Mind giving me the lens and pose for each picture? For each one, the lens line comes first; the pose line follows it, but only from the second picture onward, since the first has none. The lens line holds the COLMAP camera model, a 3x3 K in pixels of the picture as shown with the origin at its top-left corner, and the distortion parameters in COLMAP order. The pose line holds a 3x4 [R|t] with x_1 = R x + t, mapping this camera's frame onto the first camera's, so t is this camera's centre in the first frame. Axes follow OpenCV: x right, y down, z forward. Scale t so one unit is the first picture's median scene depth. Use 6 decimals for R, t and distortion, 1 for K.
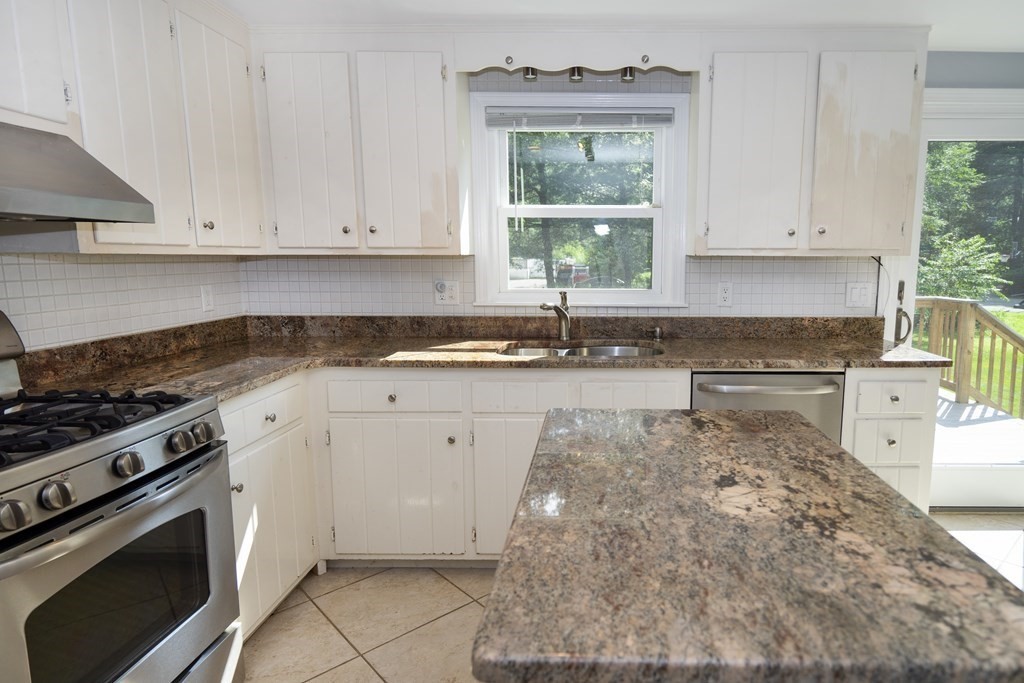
lens RADIAL K [[595.8, 0, 605.0], [0, 595.8, 339.9], [0, 0, 1]] dist [0.002241, 0.000355]
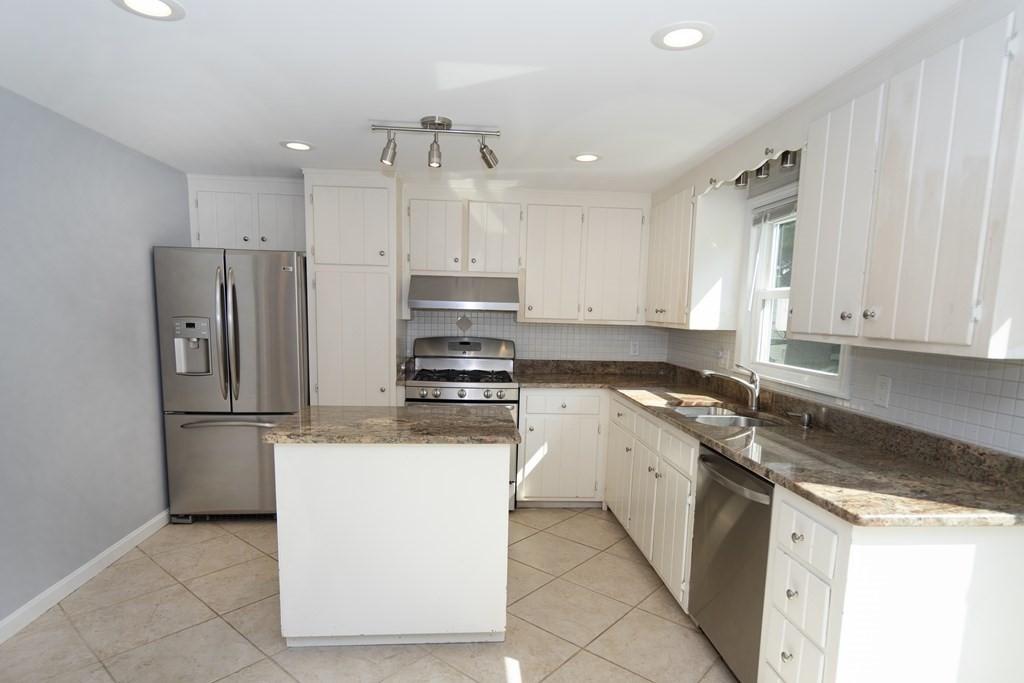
lens RADIAL K [[567.9, 0, 513.0], [0, 567.9, 388.6], [0, 0, 1]] dist [0.002978, 0.001239]
pose [[0.086180, 0.137549, -0.986739, 1.059814], [-0.167068, 0.978394, 0.121794, -0.104950], [0.982172, 0.154357, 0.107298, 0.505098]]
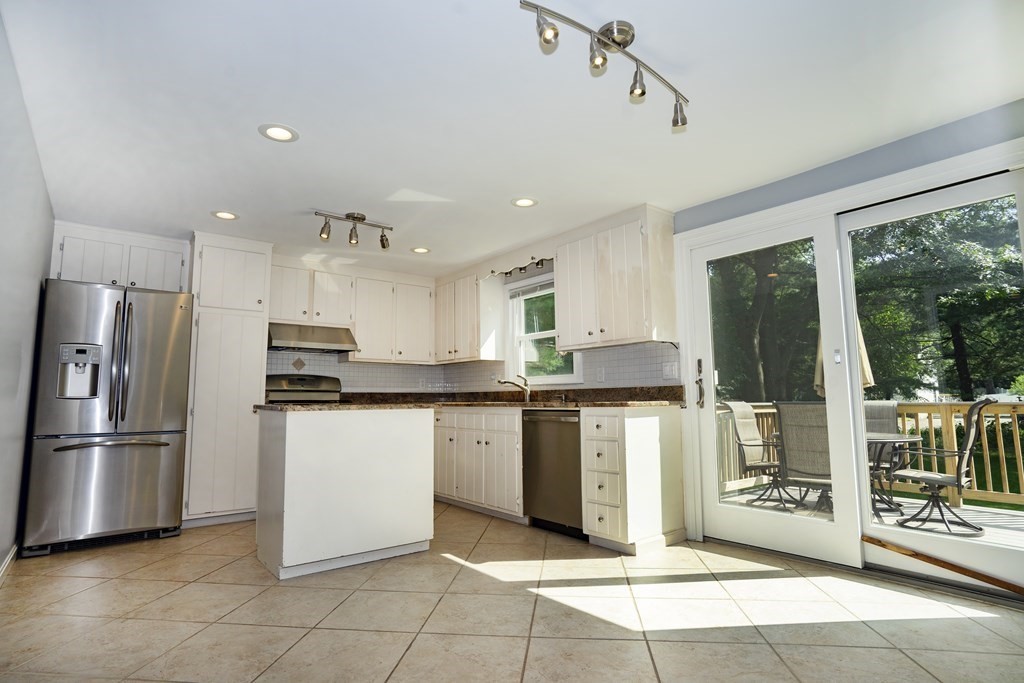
lens RADIAL K [[525.9, 0, 512.0], [0, 525.9, 341.5], [0, 0, 1]] dist [-0.026026, 0.000624]
pose [[0.631572, -0.095050, -0.769469, 1.355475], [-0.098796, 0.974500, -0.201467, 0.173251], [0.768997, 0.203261, 0.606076, -0.086020]]
